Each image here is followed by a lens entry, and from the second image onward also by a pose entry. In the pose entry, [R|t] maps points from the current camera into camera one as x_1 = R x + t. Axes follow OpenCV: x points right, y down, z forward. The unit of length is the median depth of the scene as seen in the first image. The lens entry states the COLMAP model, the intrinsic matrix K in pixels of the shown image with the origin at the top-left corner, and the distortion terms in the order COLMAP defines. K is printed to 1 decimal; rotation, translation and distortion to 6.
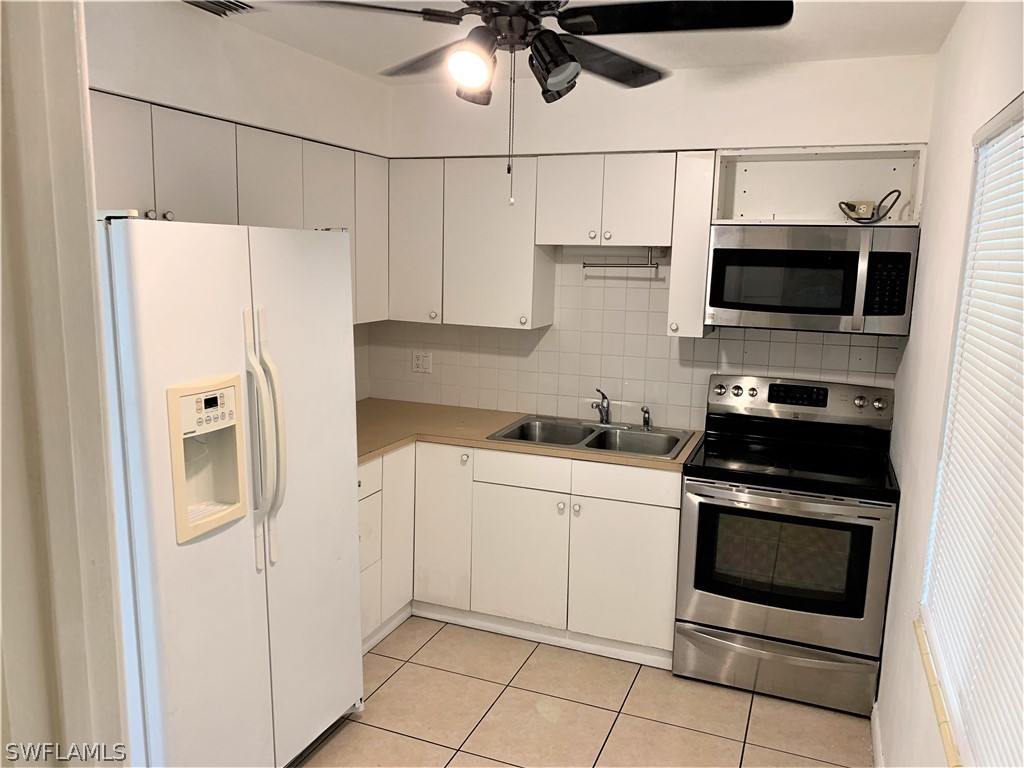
lens RADIAL K [[782.8, 0, 514.1], [0, 782.8, 386.2], [0, 0, 1]] dist [-0.002642, -0.002493]
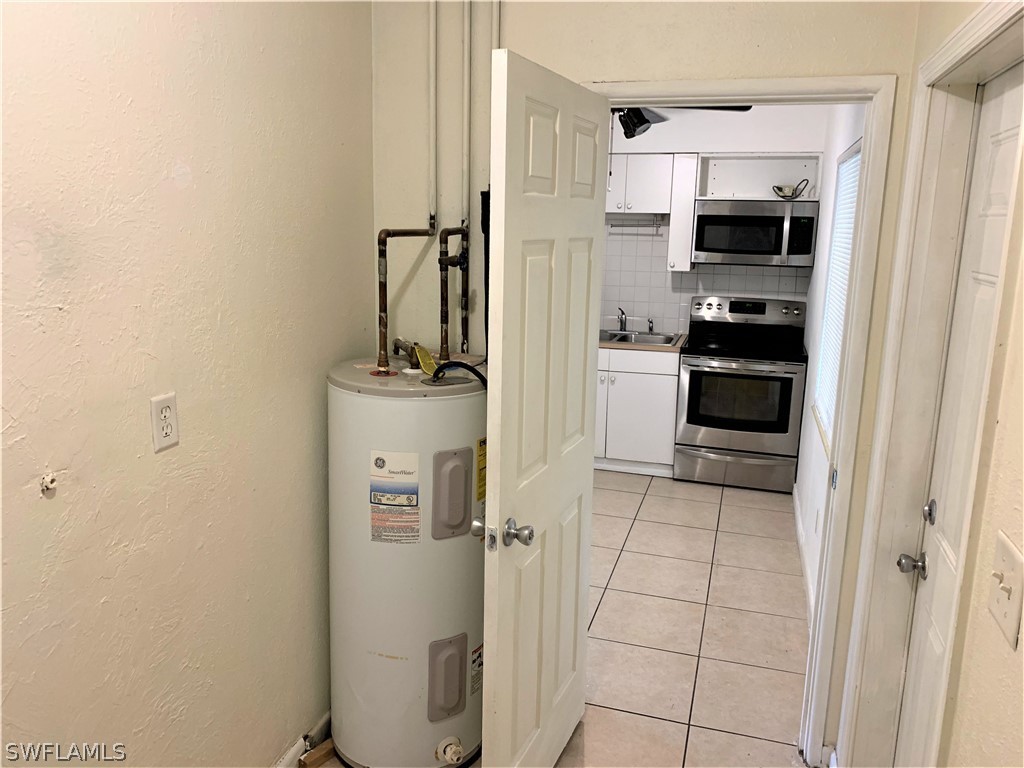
lens RADIAL K [[782.8, 0, 509.1], [0, 782.8, 380.8], [0, 0, 1]] dist [-0.002642, -0.002493]
pose [[0.997152, -0.017148, 0.073439, -0.255166], [0.014818, 0.999373, 0.032158, 0.108371], [-0.073944, -0.030978, 0.996781, -0.588787]]
